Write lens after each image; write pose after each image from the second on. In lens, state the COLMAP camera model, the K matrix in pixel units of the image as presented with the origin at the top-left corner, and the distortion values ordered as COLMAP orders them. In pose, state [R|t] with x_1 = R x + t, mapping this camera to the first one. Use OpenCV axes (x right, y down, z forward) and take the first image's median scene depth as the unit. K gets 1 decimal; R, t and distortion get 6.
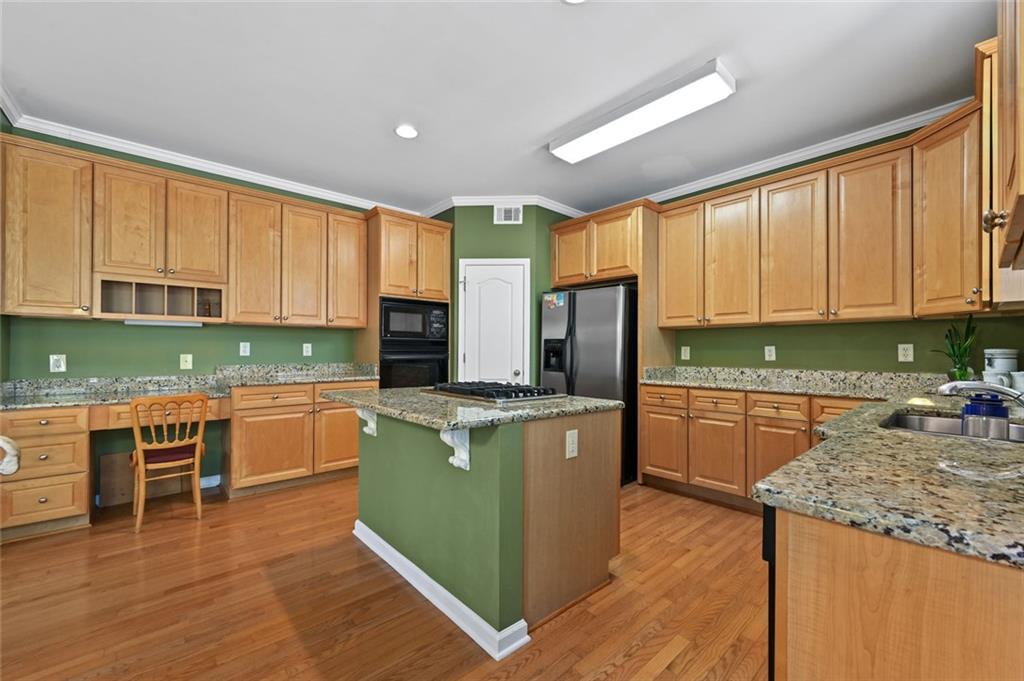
lens RADIAL K [[403.8, 0, 512.6], [0, 403.8, 348.7], [0, 0, 1]] dist [-0.003693, 0.002004]
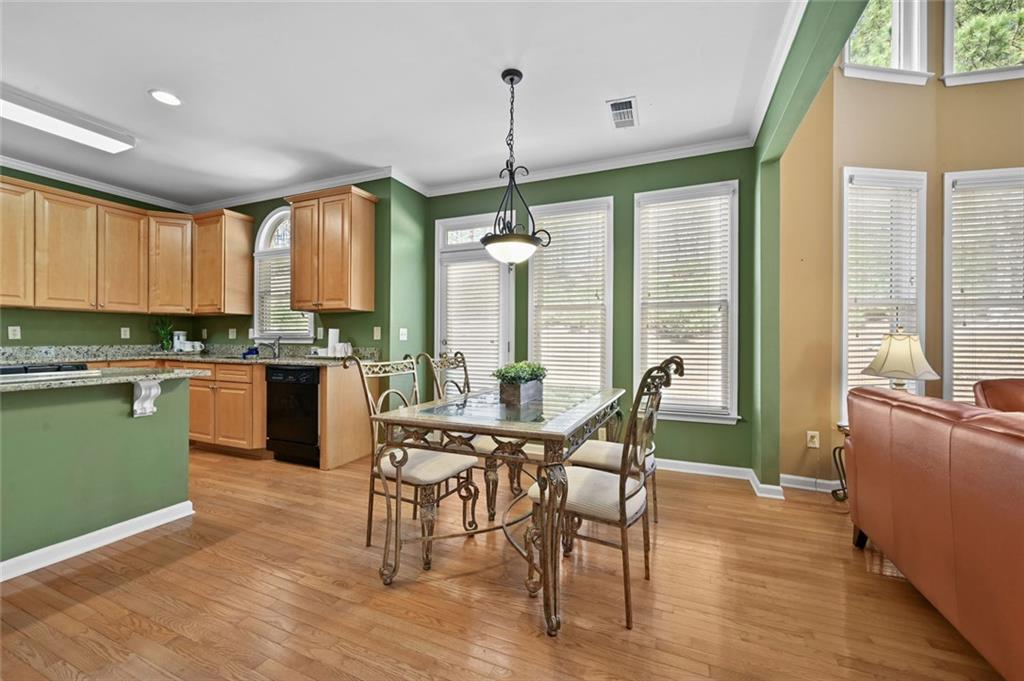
lens RADIAL K [[403.8, 0, 511.7], [0, 403.8, 338.4], [0, 0, 1]] dist [-0.003693, 0.002004]
pose [[-0.423230, -0.012209, 0.905940, -0.956440], [-0.019625, 0.999798, 0.004306, -0.004559], [-0.905810, -0.015957, -0.423384, 0.222899]]
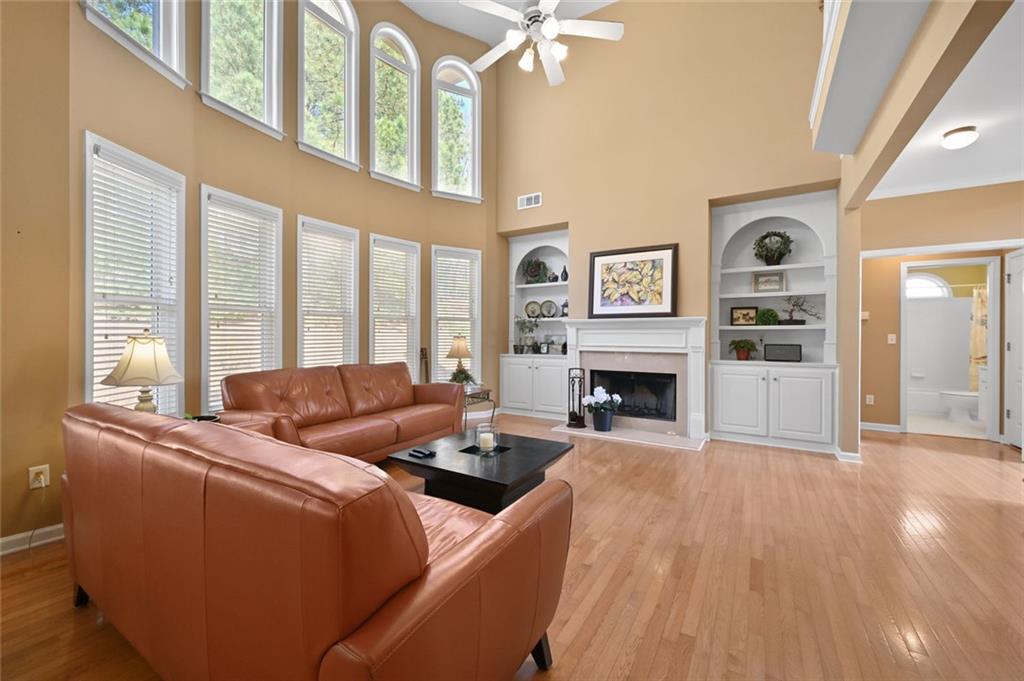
lens RADIAL K [[403.8, 0, 510.1], [0, 403.8, 337.2], [0, 0, 1]] dist [-0.003693, 0.002004]
pose [[-0.962217, -0.013495, -0.271948, -0.997856], [-0.011550, 0.999895, -0.008752, -0.023975], [0.272038, -0.005281, -0.962272, 0.090359]]
